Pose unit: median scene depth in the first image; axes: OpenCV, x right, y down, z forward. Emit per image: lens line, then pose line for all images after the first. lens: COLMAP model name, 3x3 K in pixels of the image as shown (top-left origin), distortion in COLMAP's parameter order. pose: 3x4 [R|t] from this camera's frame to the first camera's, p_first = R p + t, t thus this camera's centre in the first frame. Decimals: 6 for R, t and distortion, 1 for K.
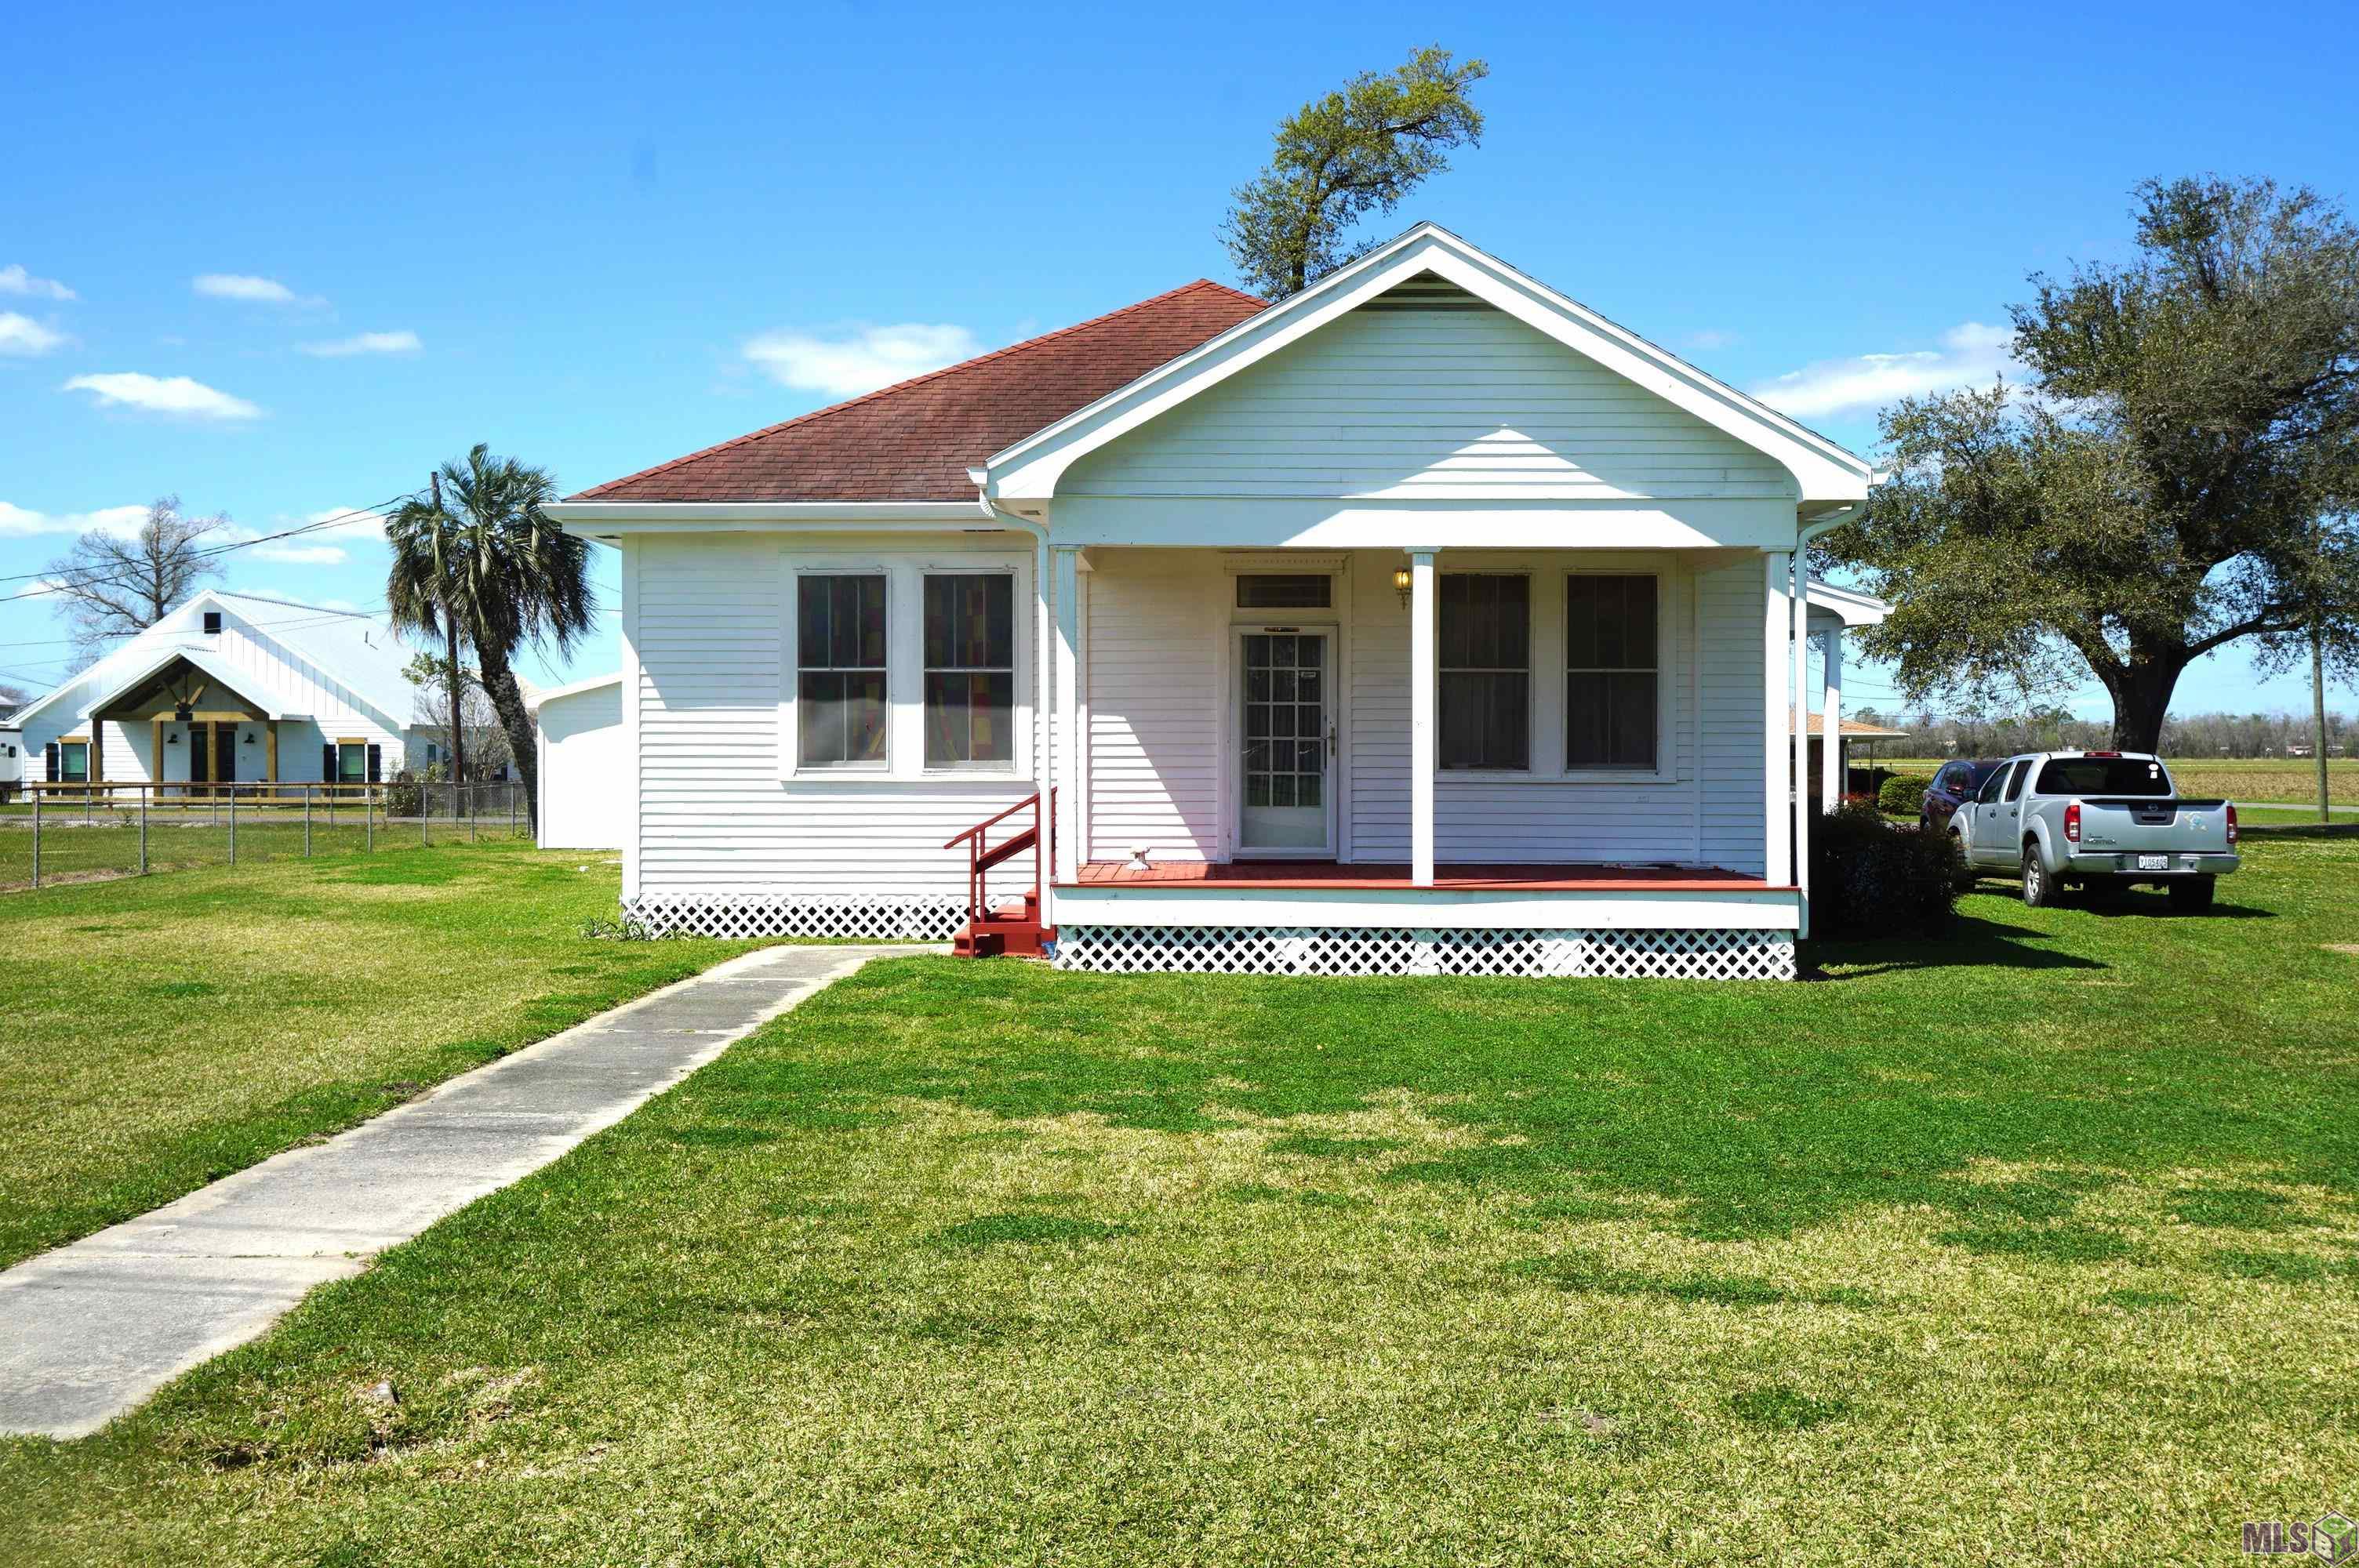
lens RADIAL K [[2244.4, 0, 1179.5], [0, 2244.4, 784.0], [0, 0, 1]] dist [-0.013570, 0.003695]
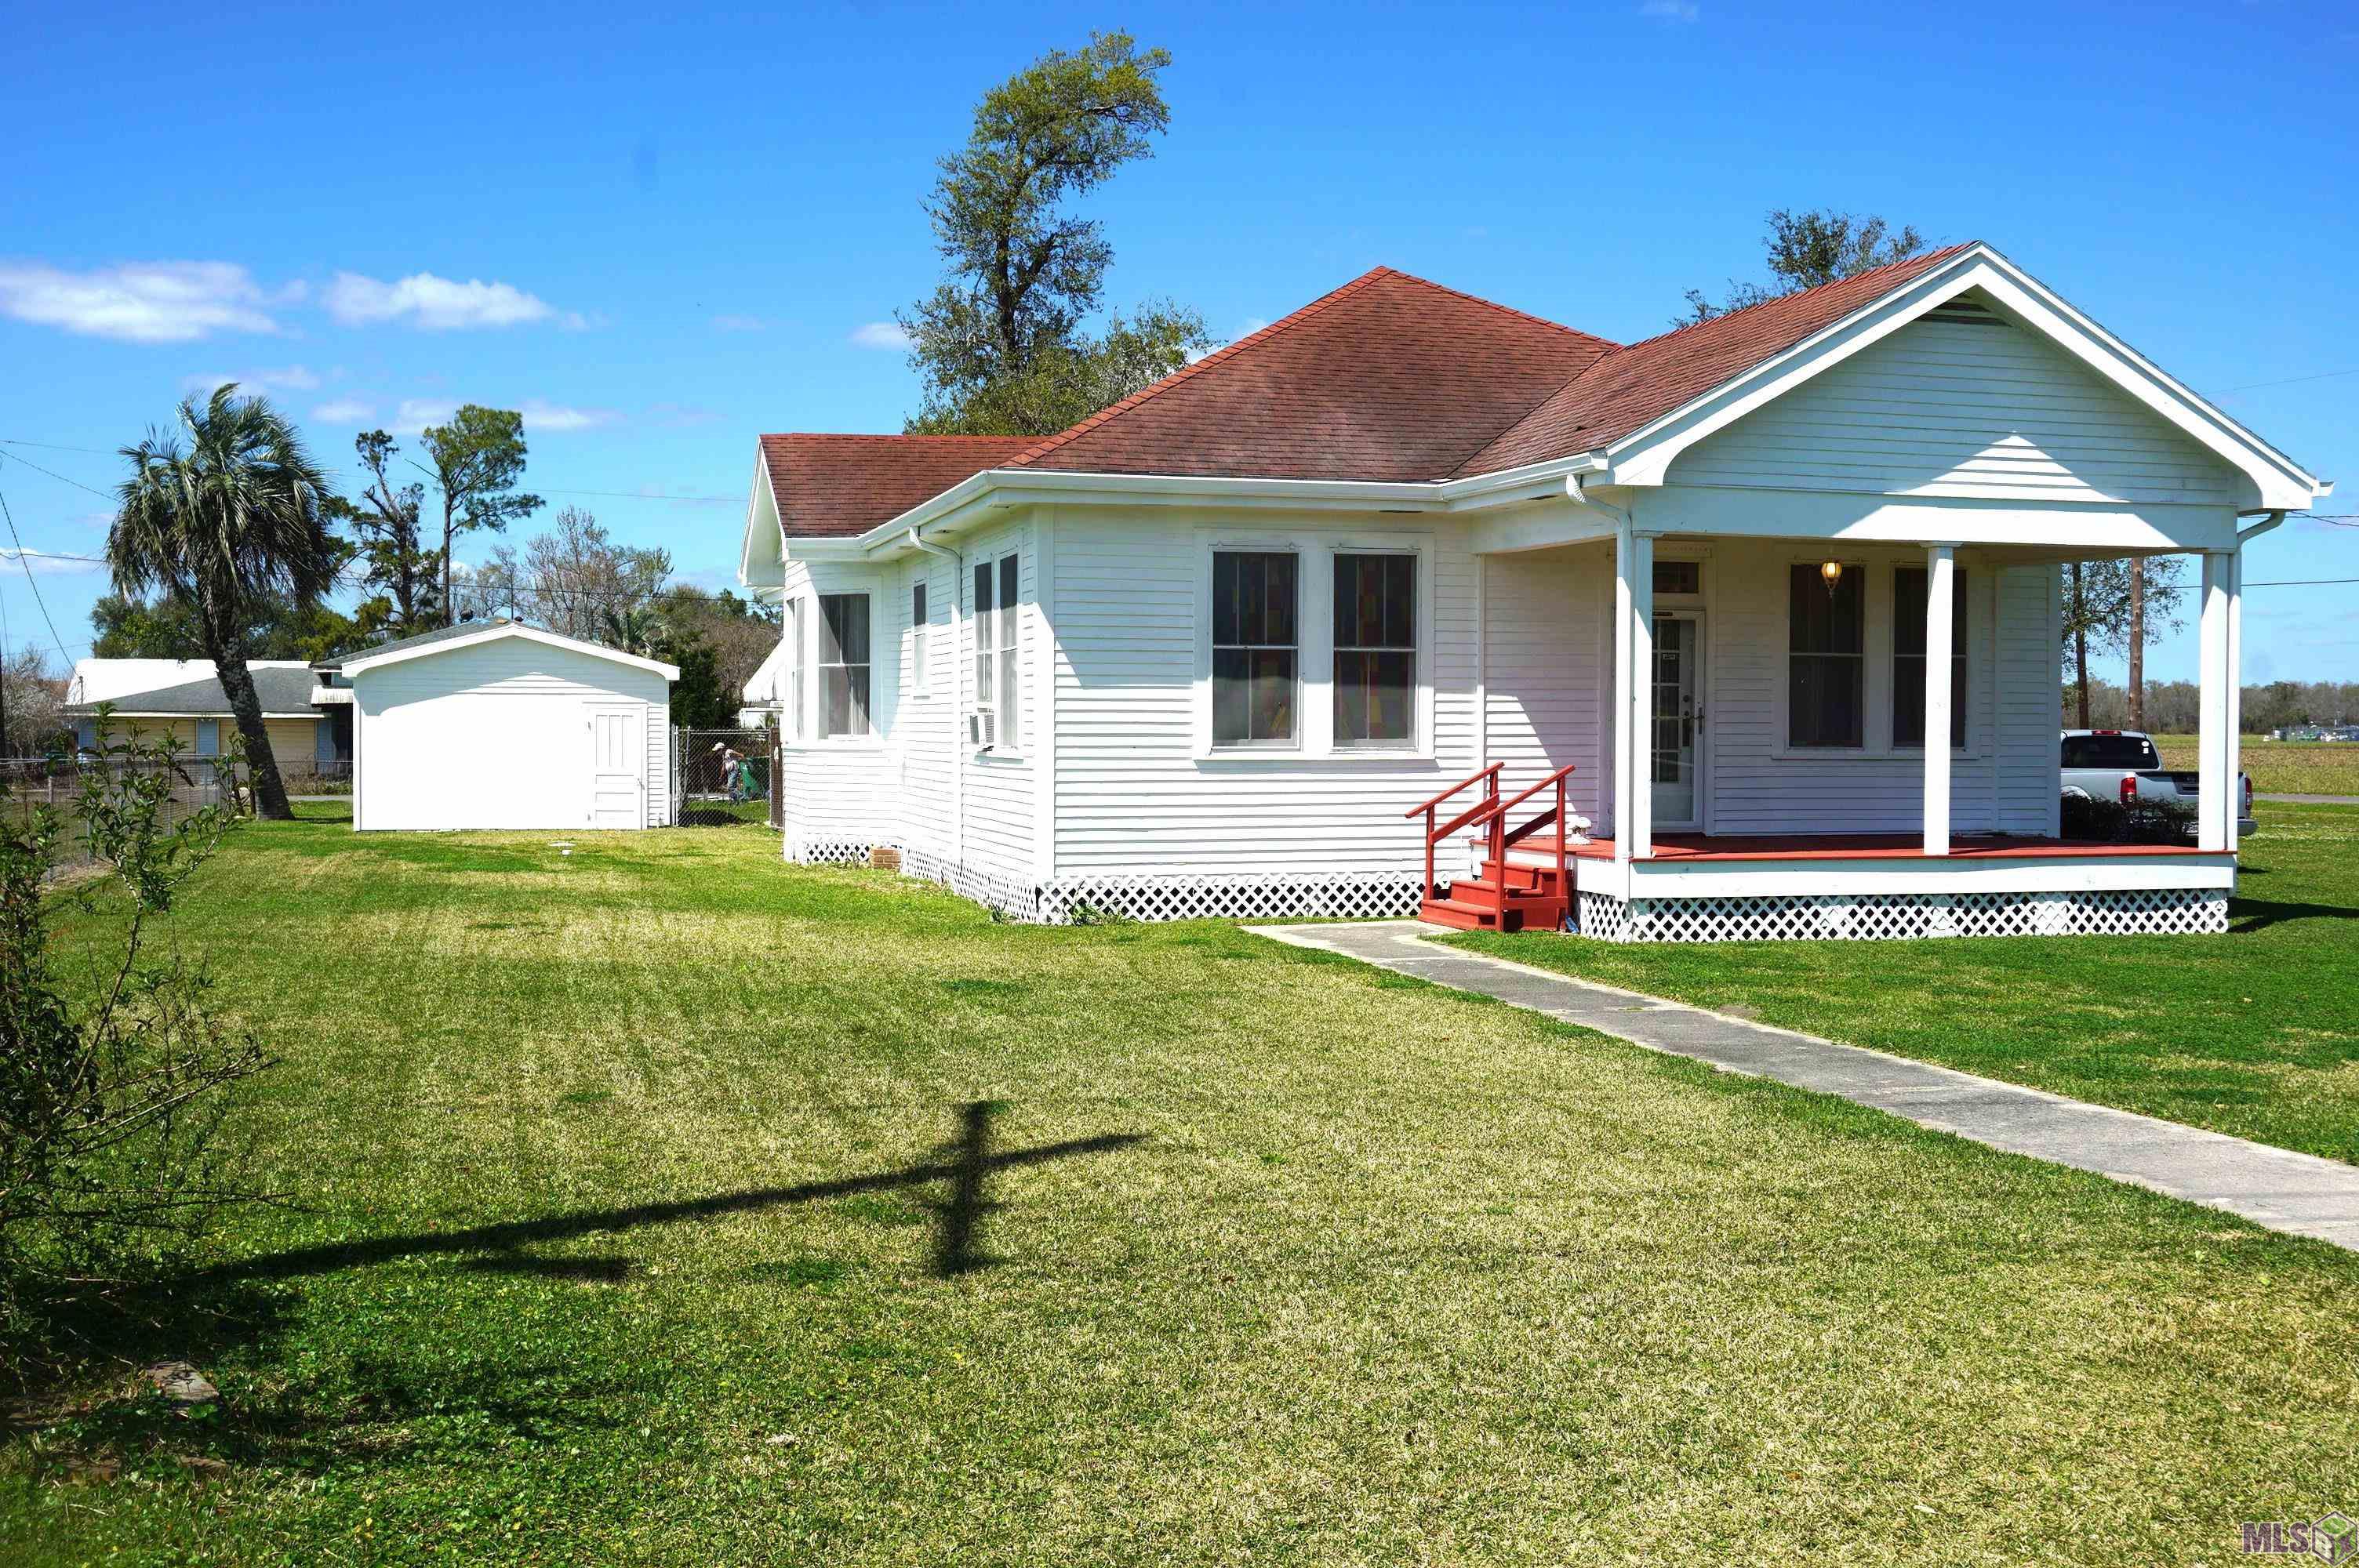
lens RADIAL K [[2232.0, 0, 1179.5], [0, 2232.0, 784.0], [0, 0, 1]] dist [-0.000743, 0.015698]
pose [[0.957209, -0.006824, 0.289317, -0.553428], [0.003416, 0.999919, 0.012283, -0.003316], [-0.289377, -0.010769, 0.957155, 0.075545]]
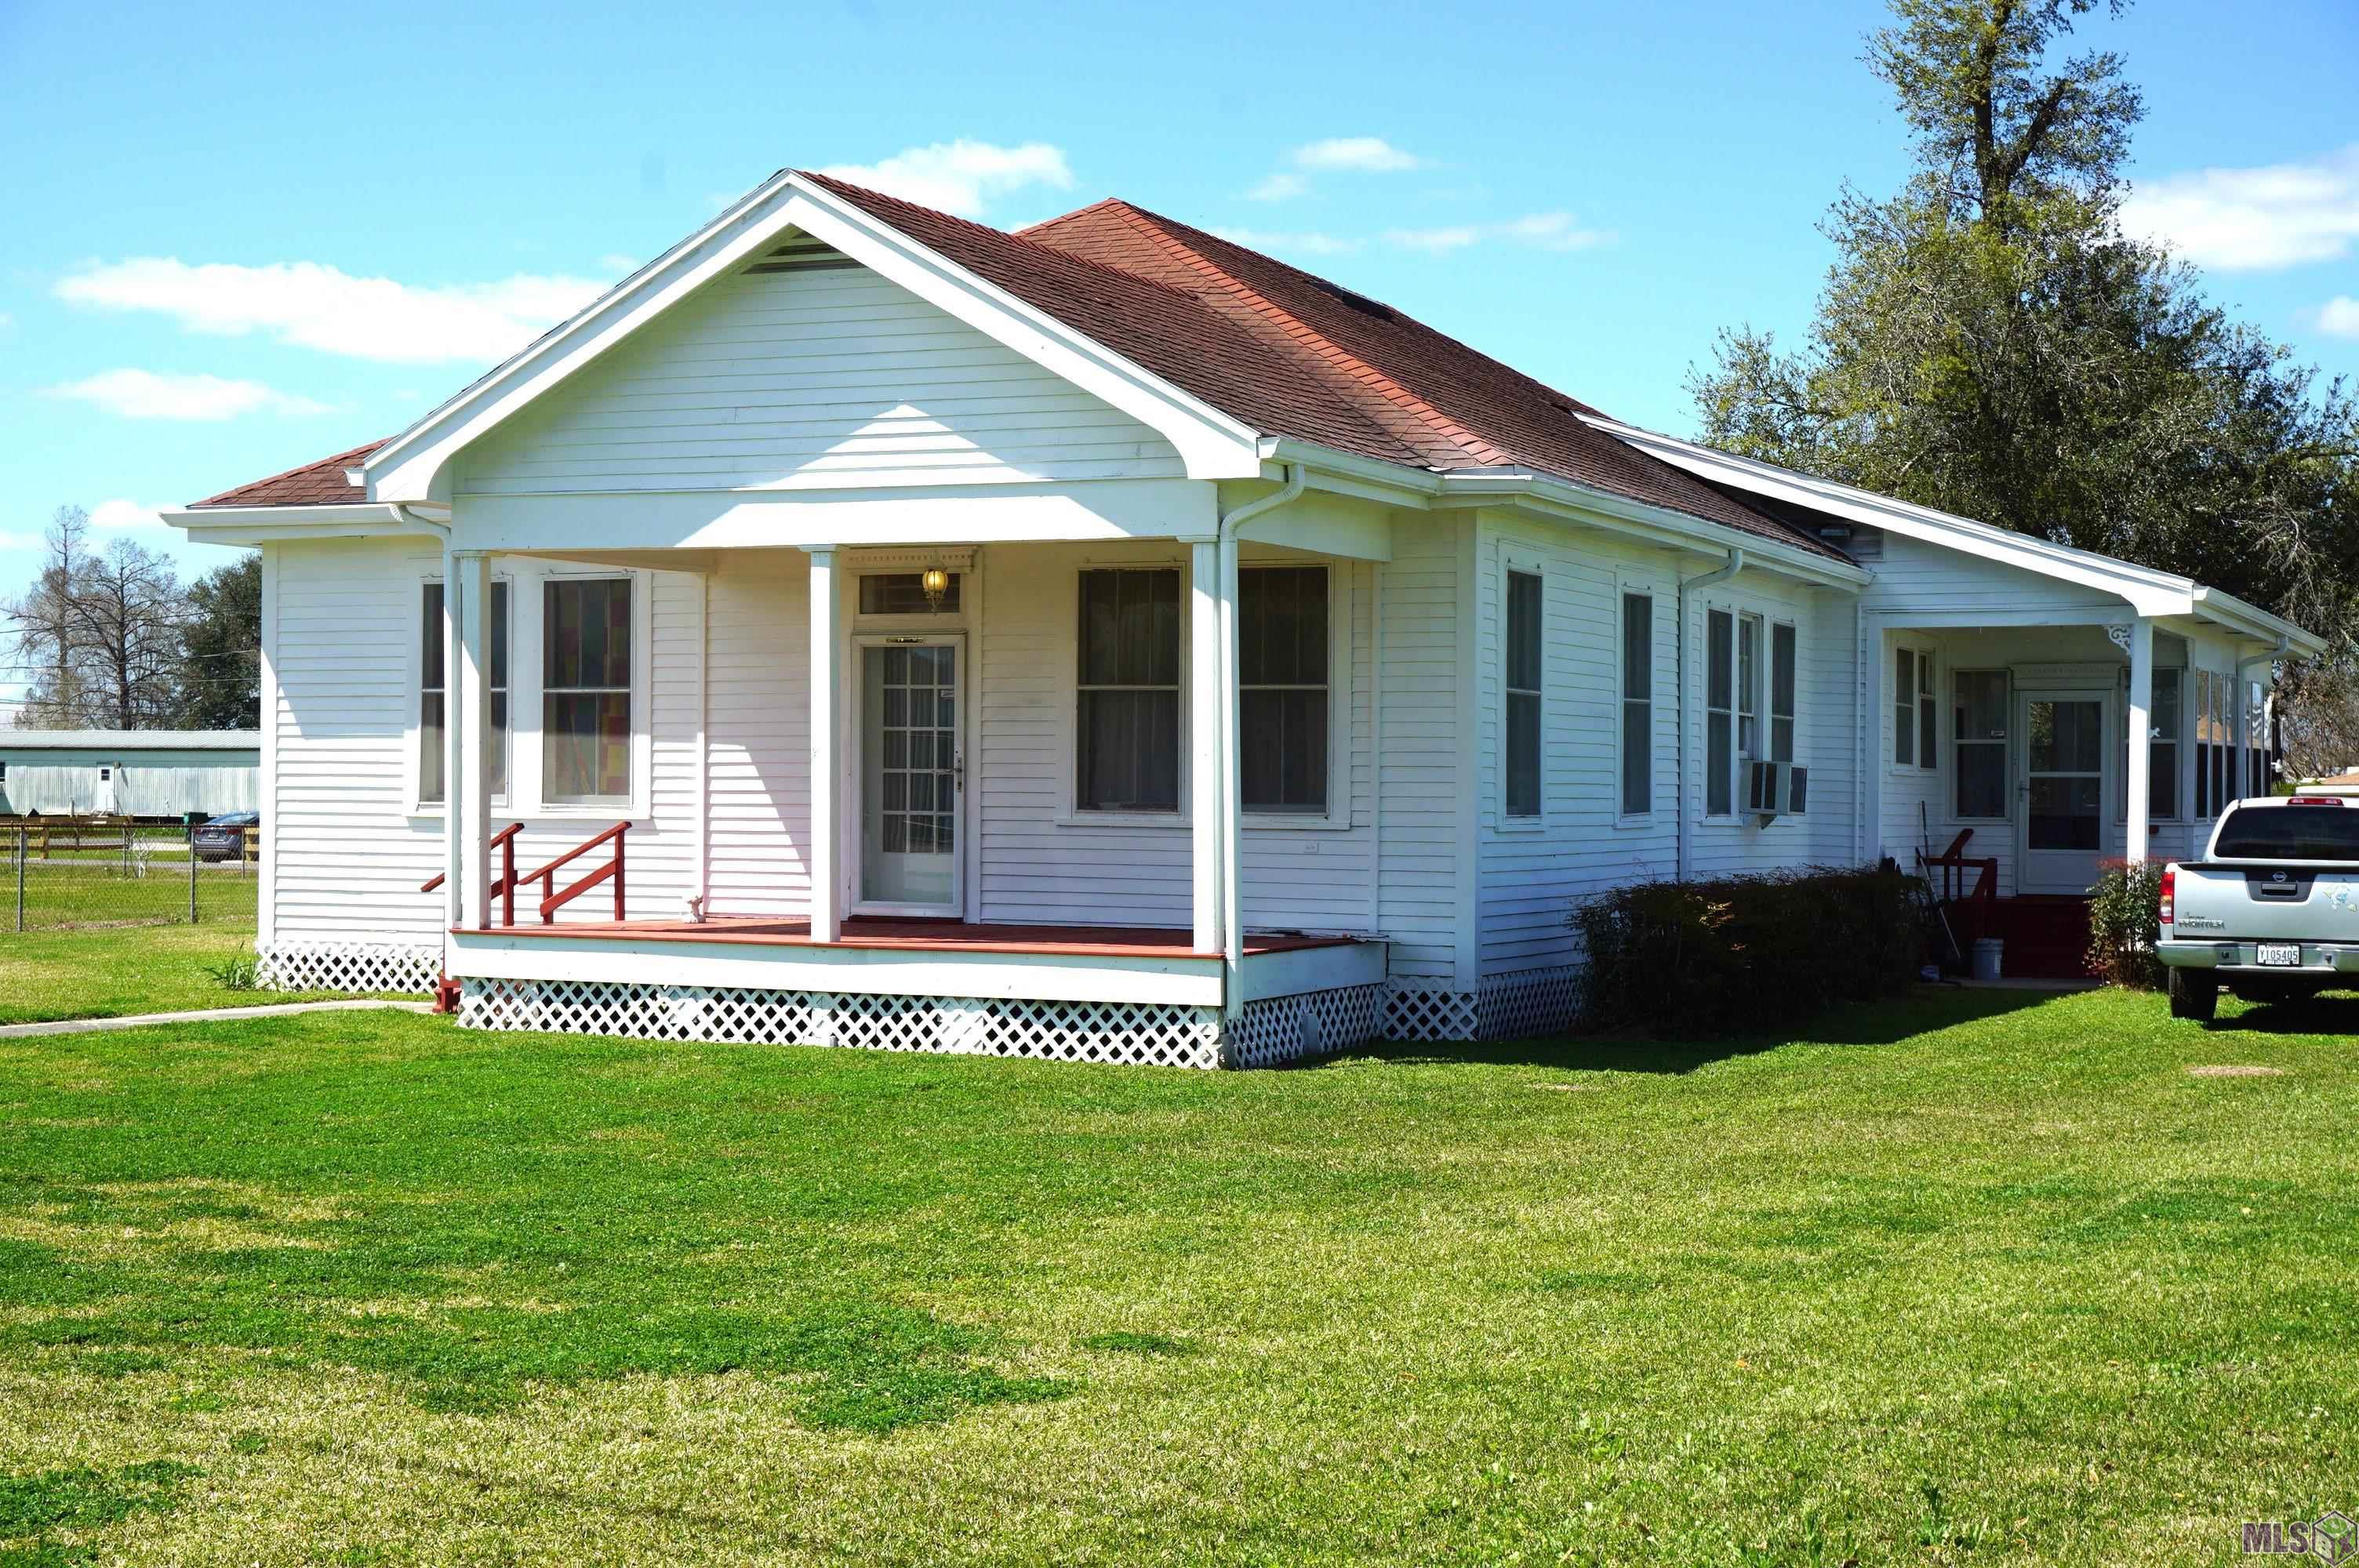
lens RADIAL K [[3335.4, 0, 1222.9], [0, 3335.4, 821.2], [0, 0, 1]] dist [-0.079625, 0.127079]
pose [[0.931236, 0.009859, -0.364283, 0.709964], [-0.013182, 0.999891, -0.006637, 0.005781], [0.364178, 0.010982, 0.931265, -0.122036]]
